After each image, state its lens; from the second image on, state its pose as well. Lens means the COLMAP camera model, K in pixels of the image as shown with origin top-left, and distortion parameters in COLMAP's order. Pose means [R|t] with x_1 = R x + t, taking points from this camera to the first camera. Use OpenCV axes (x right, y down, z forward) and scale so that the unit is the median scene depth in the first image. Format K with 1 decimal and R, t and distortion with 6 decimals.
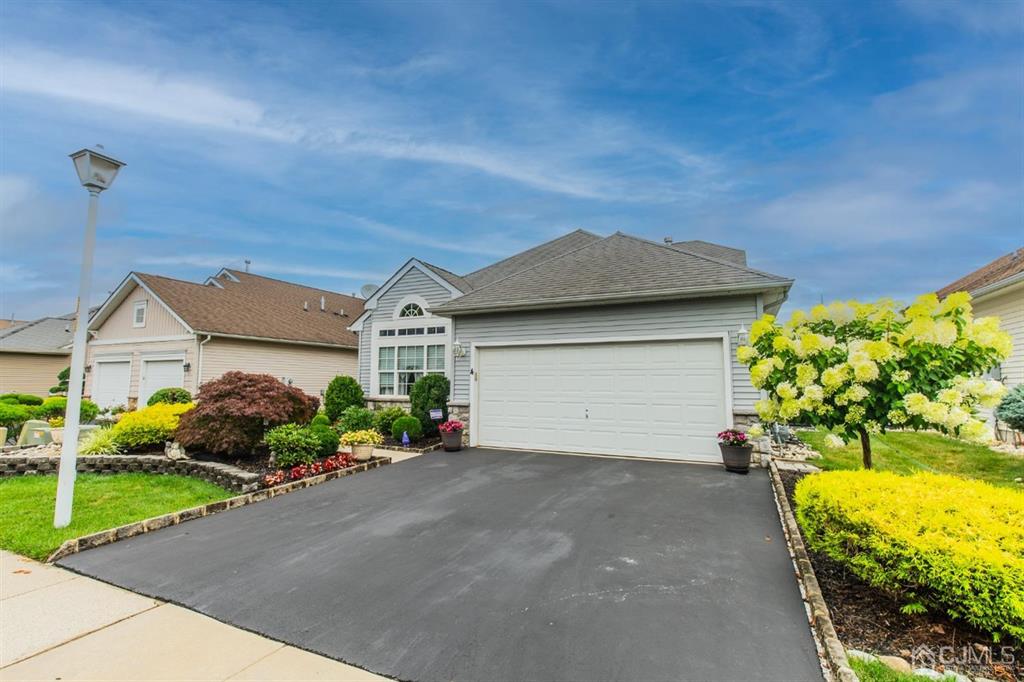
lens RADIAL K [[462.2, 0, 512.0], [0, 462.2, 341.0], [0, 0, 1]] dist [-0.000625, -0.000056]
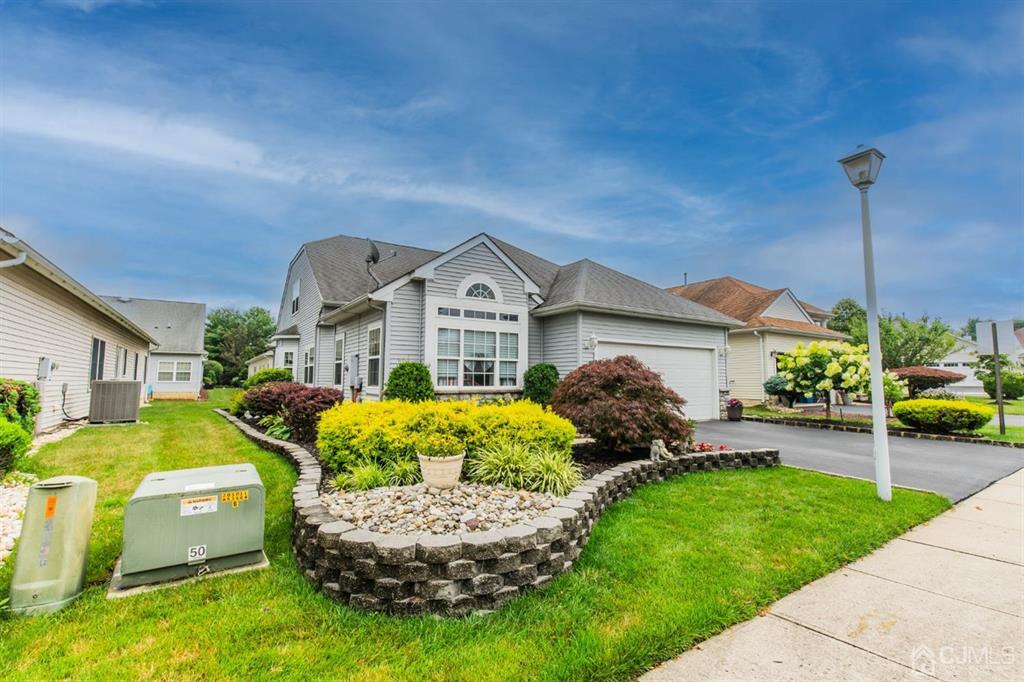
lens RADIAL K [[462.2, 0, 512.0], [0, 462.2, 341.0], [0, 0, 1]] dist [-0.000625, -0.000056]
pose [[0.511479, 0.064989, 0.856835, -0.950571], [-0.084916, 0.996078, -0.024860, 0.047228], [-0.855090, -0.060044, 0.514992, 0.484391]]
